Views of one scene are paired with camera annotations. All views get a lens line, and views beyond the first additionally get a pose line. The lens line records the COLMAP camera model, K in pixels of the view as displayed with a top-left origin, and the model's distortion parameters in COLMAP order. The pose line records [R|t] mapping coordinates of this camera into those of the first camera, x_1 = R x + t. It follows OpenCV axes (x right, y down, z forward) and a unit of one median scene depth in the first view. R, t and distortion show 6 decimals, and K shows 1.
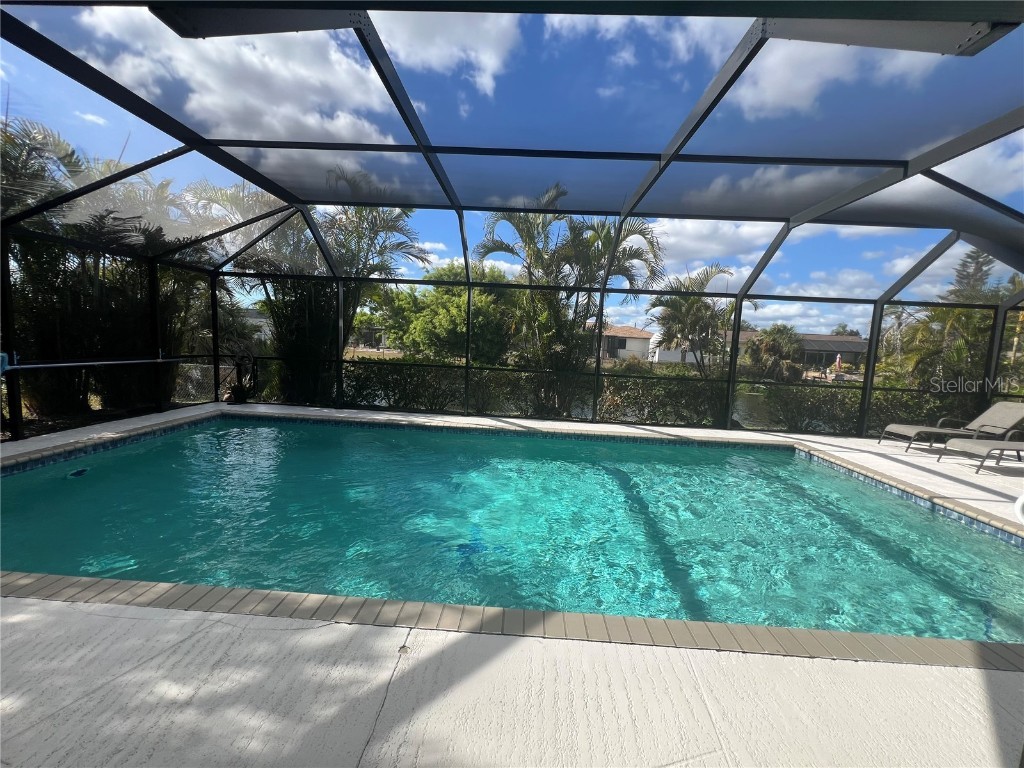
lens RADIAL K [[408.7, 0, 510.5], [0, 408.7, 390.8], [0, 0, 1]] dist [0.000087, 0.000301]
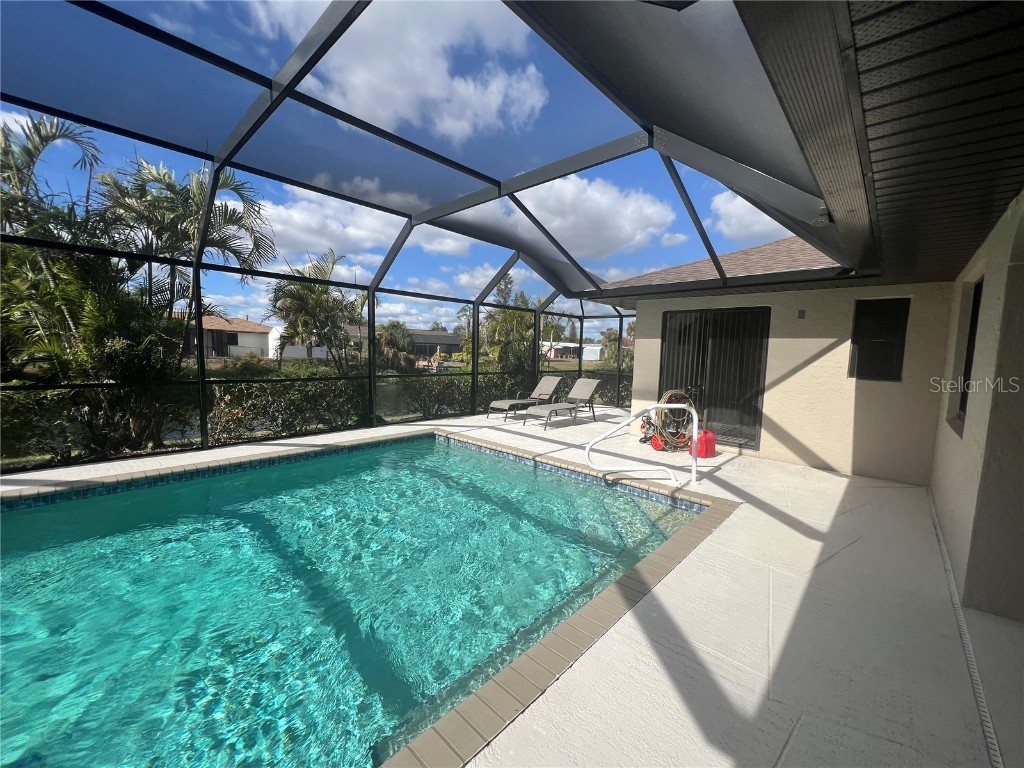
lens RADIAL K [[408.7, 0, 509.9], [0, 408.7, 387.3], [0, 0, 1]] dist [0.000087, 0.000301]
pose [[0.651569, -0.098875, 0.752118, 0.021970], [0.095558, 0.994269, 0.047926, -0.013358], [-0.752547, 0.040644, 0.657284, 0.113960]]
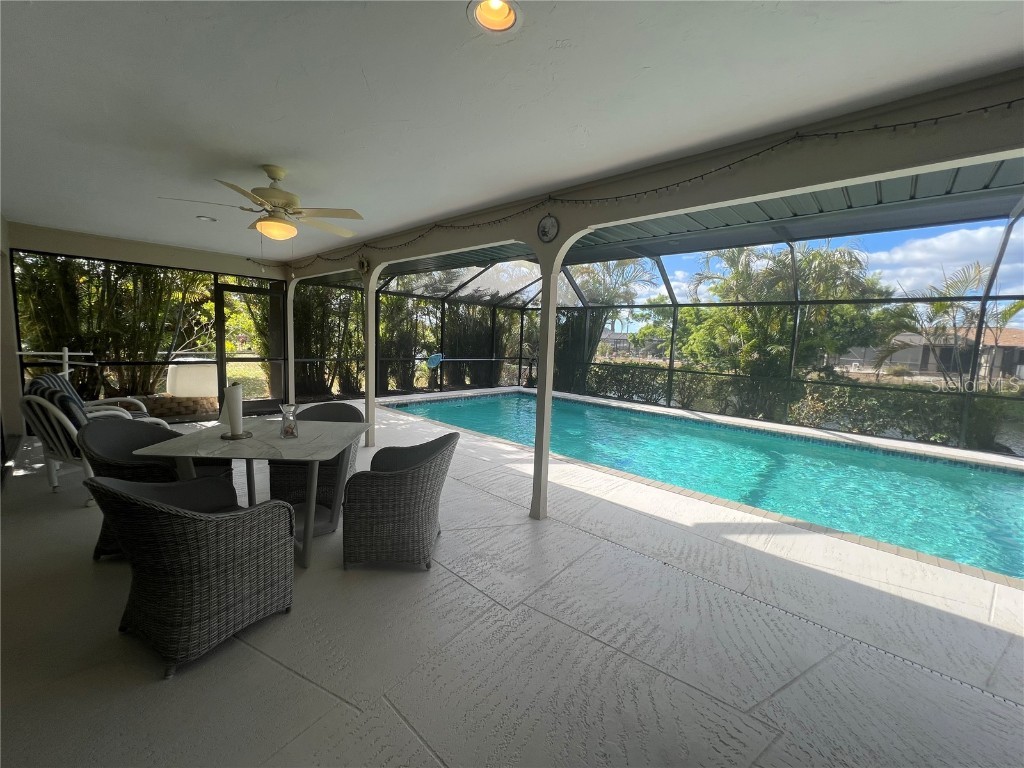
lens RADIAL K [[408.7, 0, 518.5], [0, 408.7, 391.7], [0, 0, 1]] dist [0.000087, 0.000301]
pose [[0.772889, 0.065887, -0.631112, 0.335162], [-0.082231, 0.996608, 0.003340, 0.046493], [0.629191, 0.049315, 0.775685, -0.295167]]
